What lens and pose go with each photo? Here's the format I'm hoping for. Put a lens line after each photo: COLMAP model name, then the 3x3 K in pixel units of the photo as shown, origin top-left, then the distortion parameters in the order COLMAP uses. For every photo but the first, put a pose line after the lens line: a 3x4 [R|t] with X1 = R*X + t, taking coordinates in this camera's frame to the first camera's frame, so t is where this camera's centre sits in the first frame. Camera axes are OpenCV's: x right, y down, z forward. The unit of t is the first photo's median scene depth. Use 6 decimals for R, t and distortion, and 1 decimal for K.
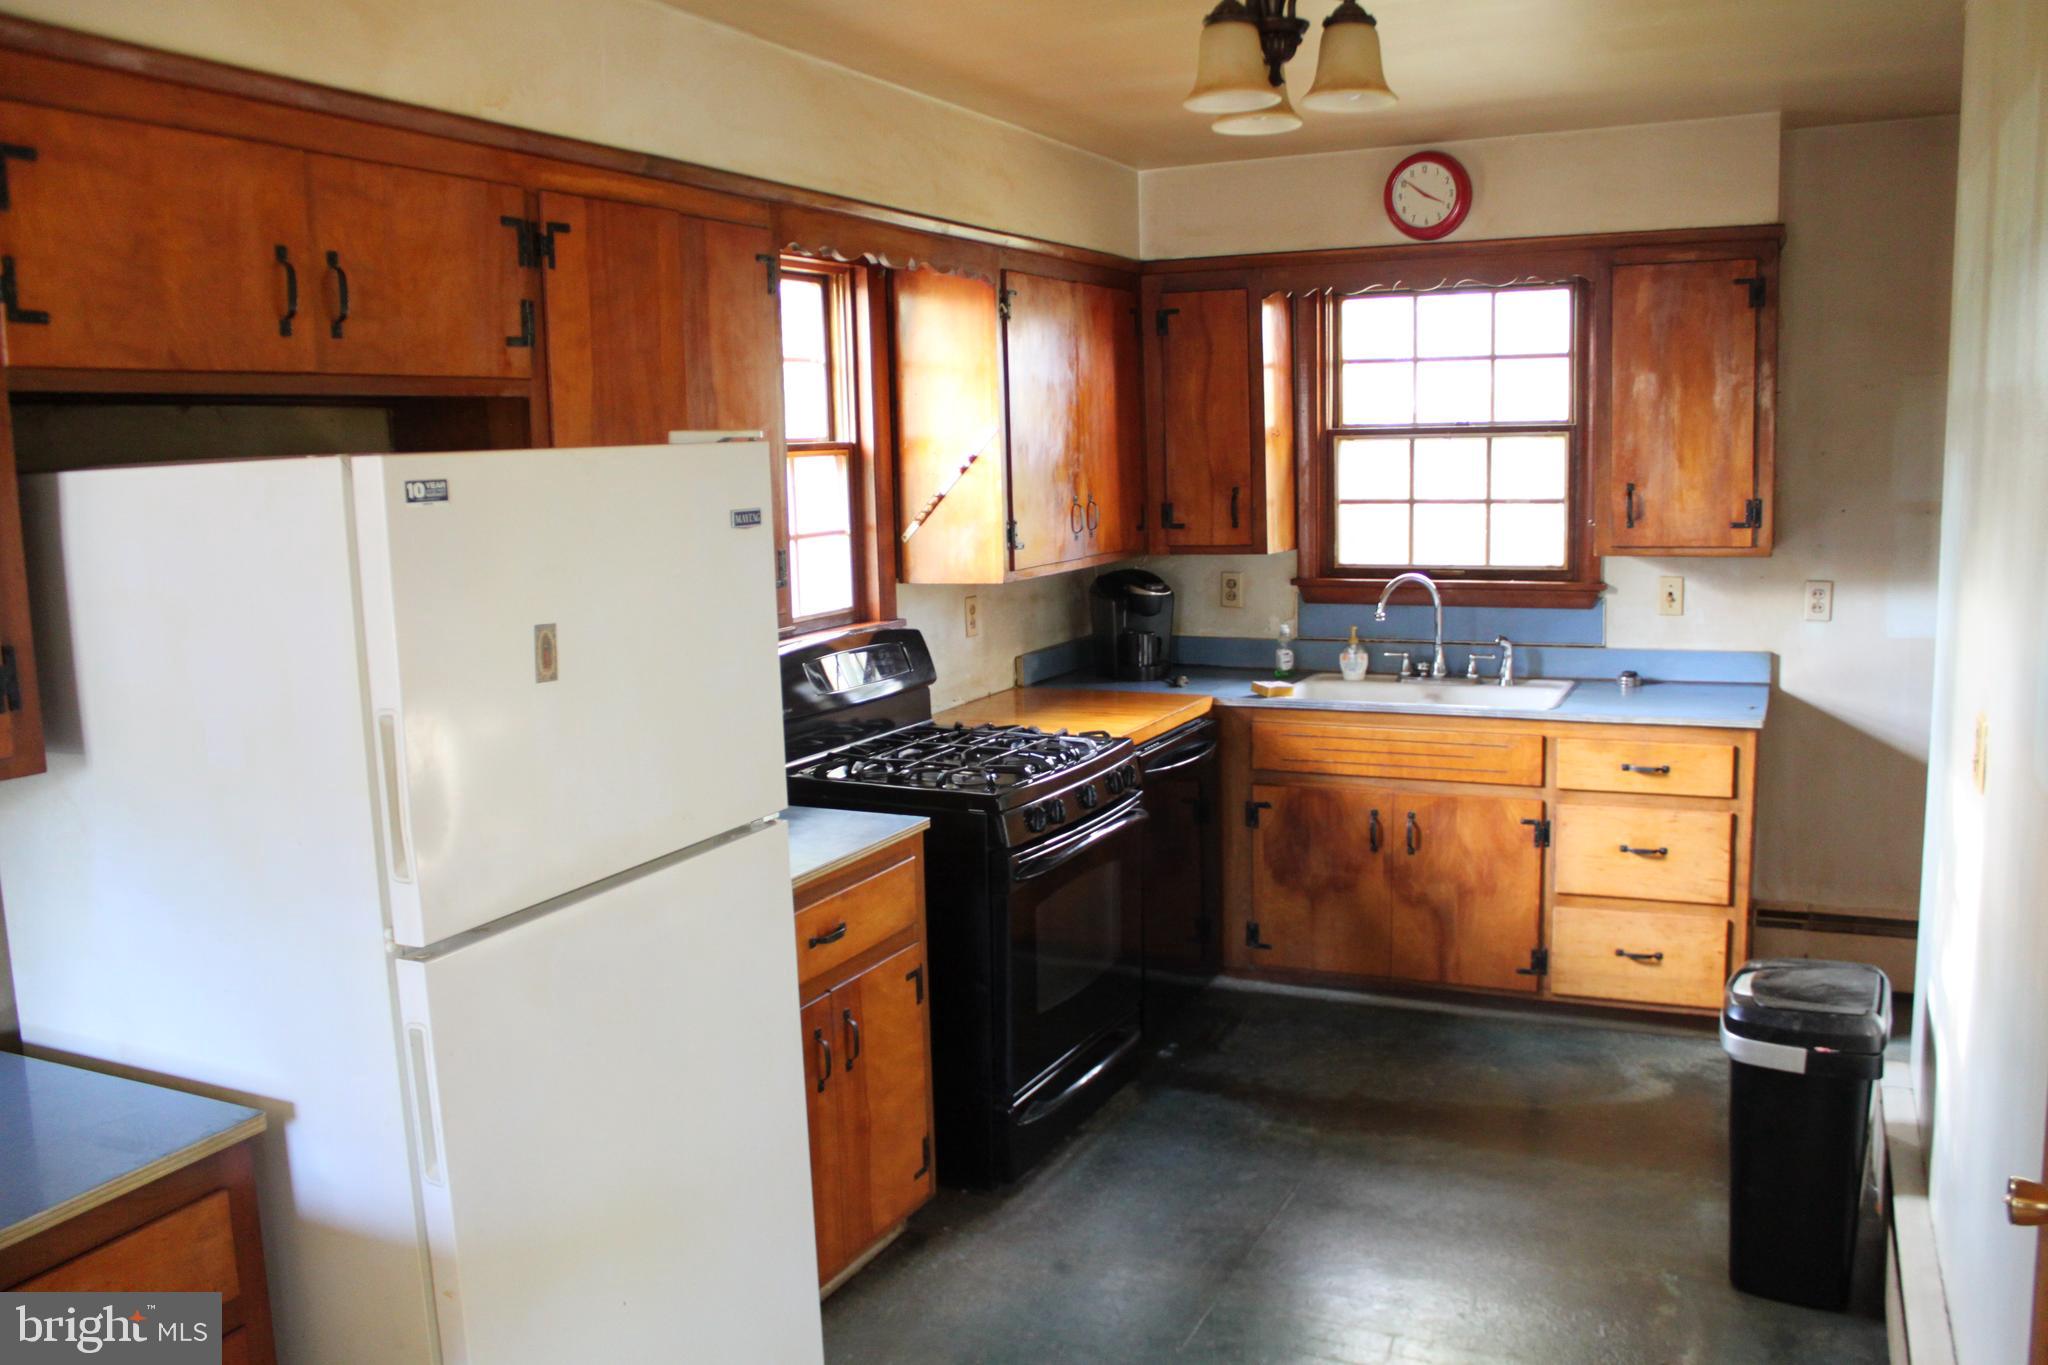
lens RADIAL K [[1729.6, 0, 1036.5], [0, 1729.6, 701.0], [0, 0, 1]] dist [-0.143796, 0.112705]
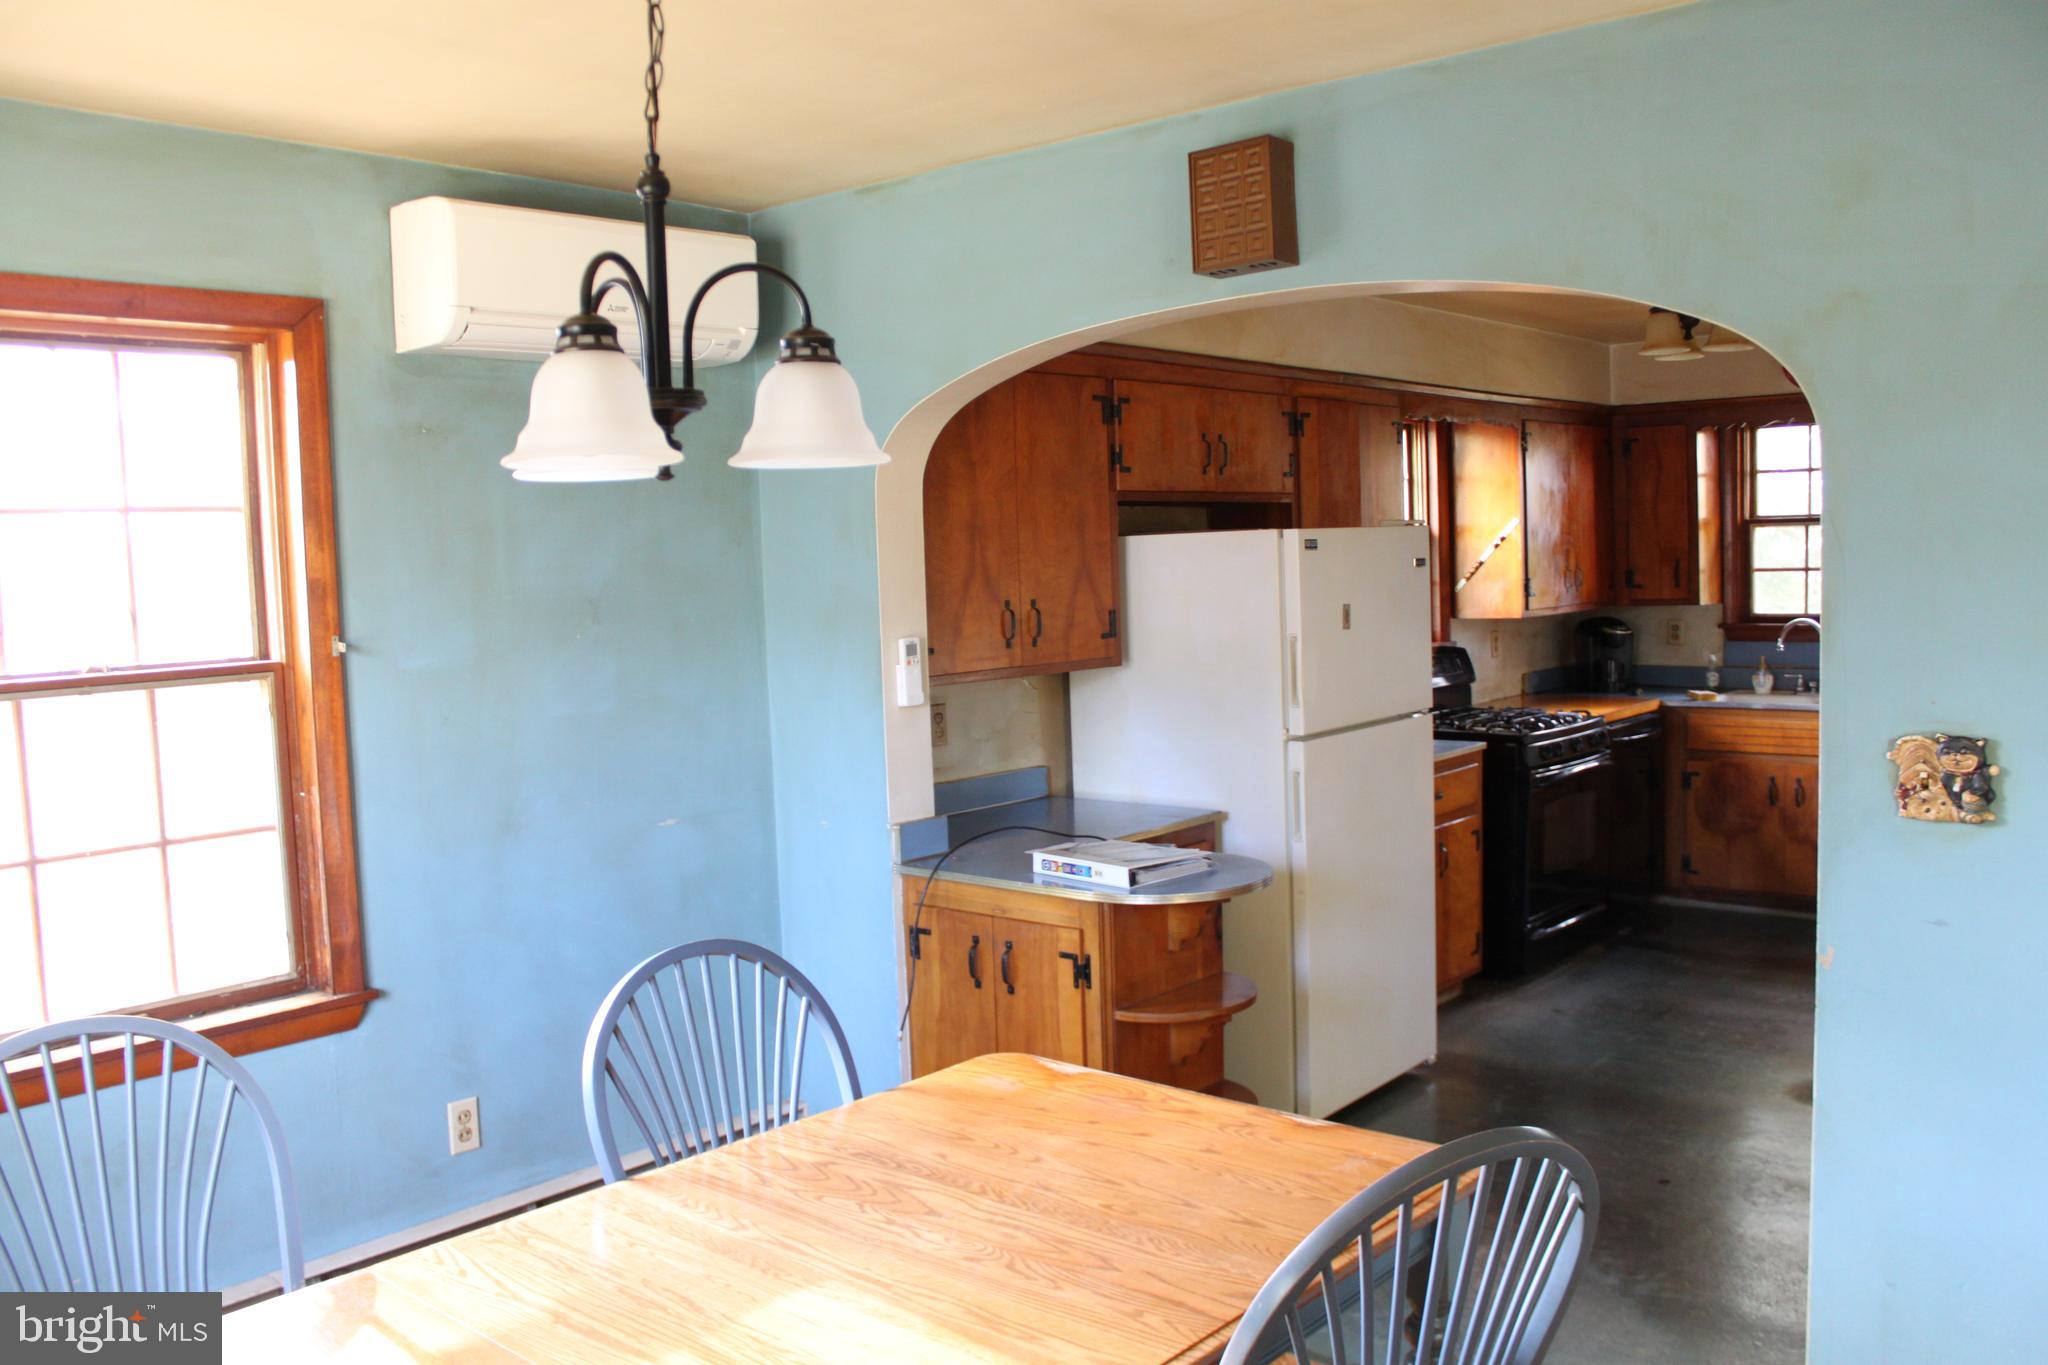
lens RADIAL K [[1729.6, 0, 1017.7], [0, 1729.6, 685.3], [0, 0, 1]] dist [-0.143796, 0.112705]
pose [[0.963645, 0.015858, -0.266714, -0.041924], [-0.032400, 0.997806, -0.057736, 0.090782], [0.265213, 0.064278, 0.962045, -0.569383]]
